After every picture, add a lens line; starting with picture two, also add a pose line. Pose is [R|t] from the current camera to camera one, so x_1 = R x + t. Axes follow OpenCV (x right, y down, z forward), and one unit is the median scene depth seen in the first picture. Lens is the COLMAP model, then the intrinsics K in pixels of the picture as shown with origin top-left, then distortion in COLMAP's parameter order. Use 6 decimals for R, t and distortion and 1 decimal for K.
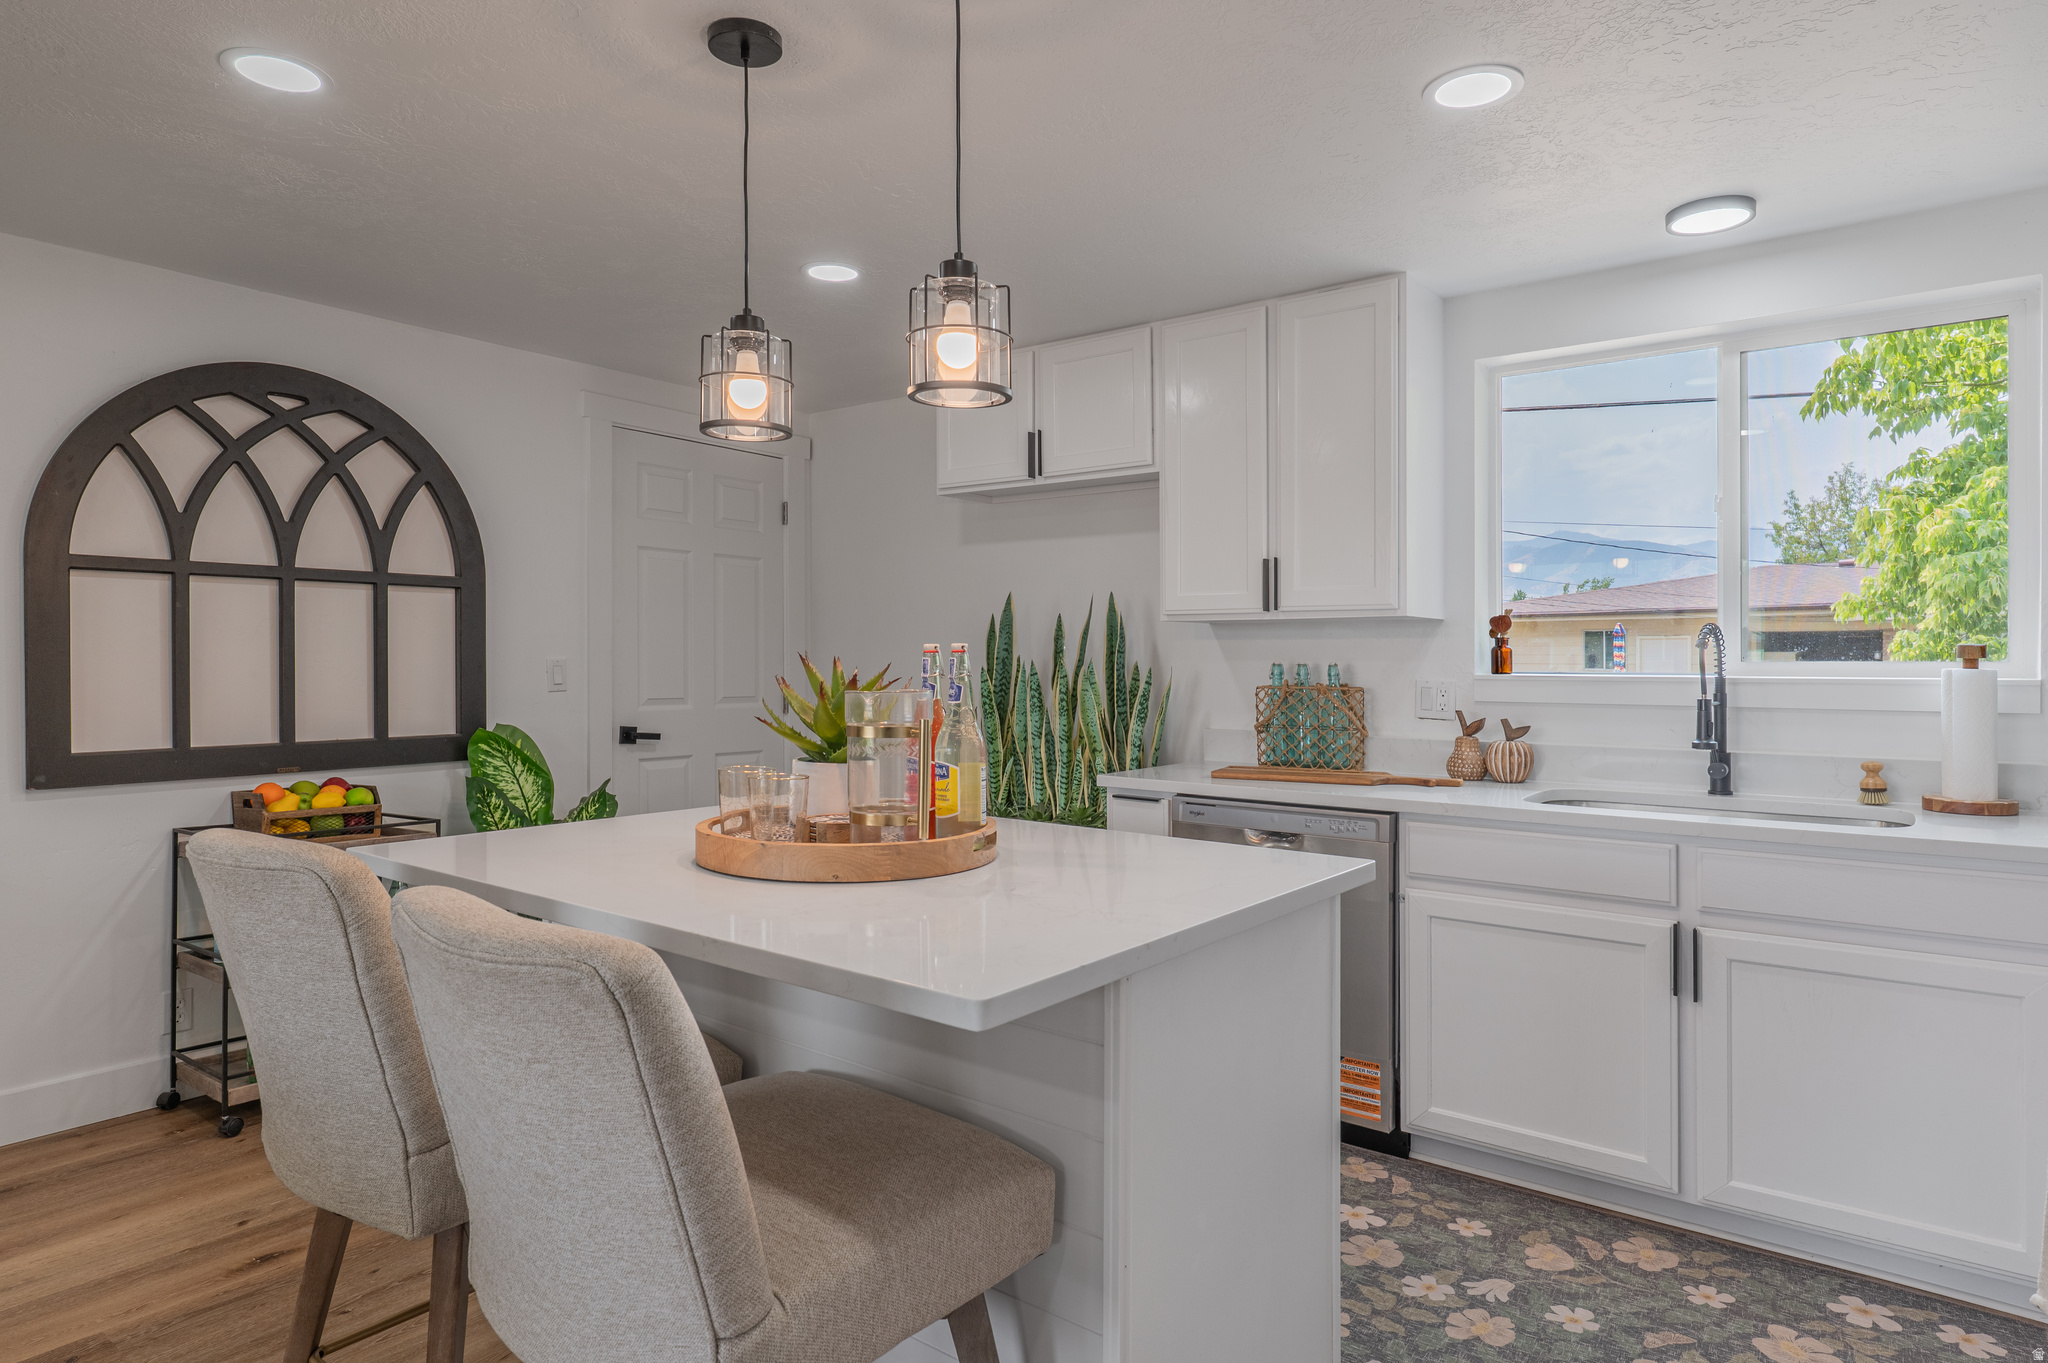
lens RADIAL K [[1181.3, 0, 1019.9], [0, 1181.3, 674.3], [0, 0, 1]] dist [-0.003147, 0.000733]
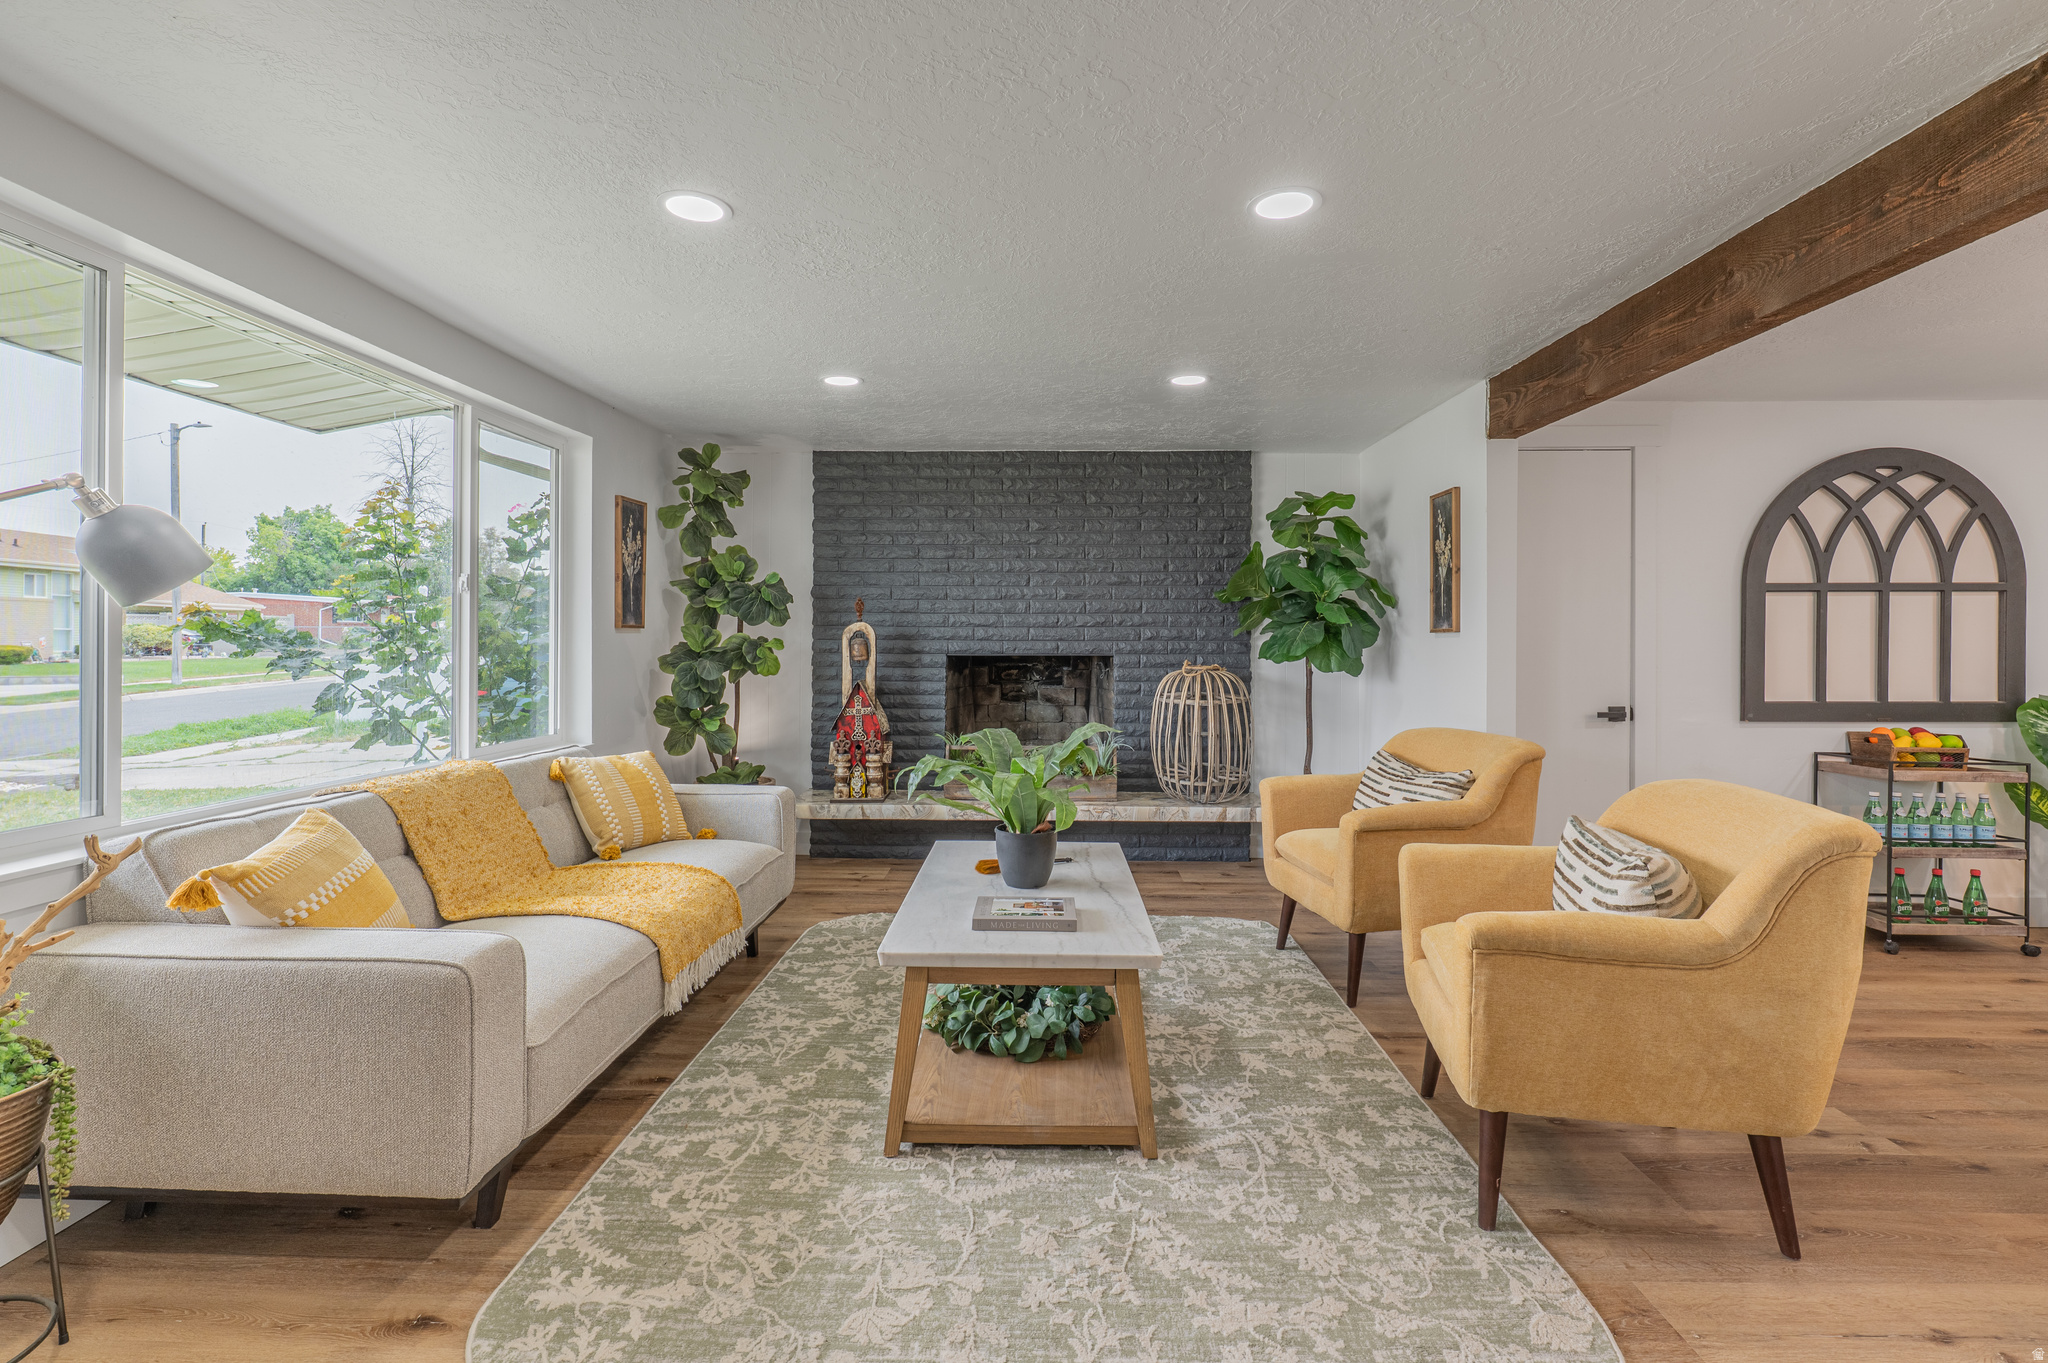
lens RADIAL K [[939.6, 0, 1027.0], [0, 939.6, 650.2], [0, 0, 1]] dist [-0.003332, 0.001322]
pose [[0.581103, 0.000875, -0.813829, -0.292092], [-0.009252, 0.999942, -0.005531, 0.010075], [0.813777, 0.010743, 0.581077, -0.565667]]
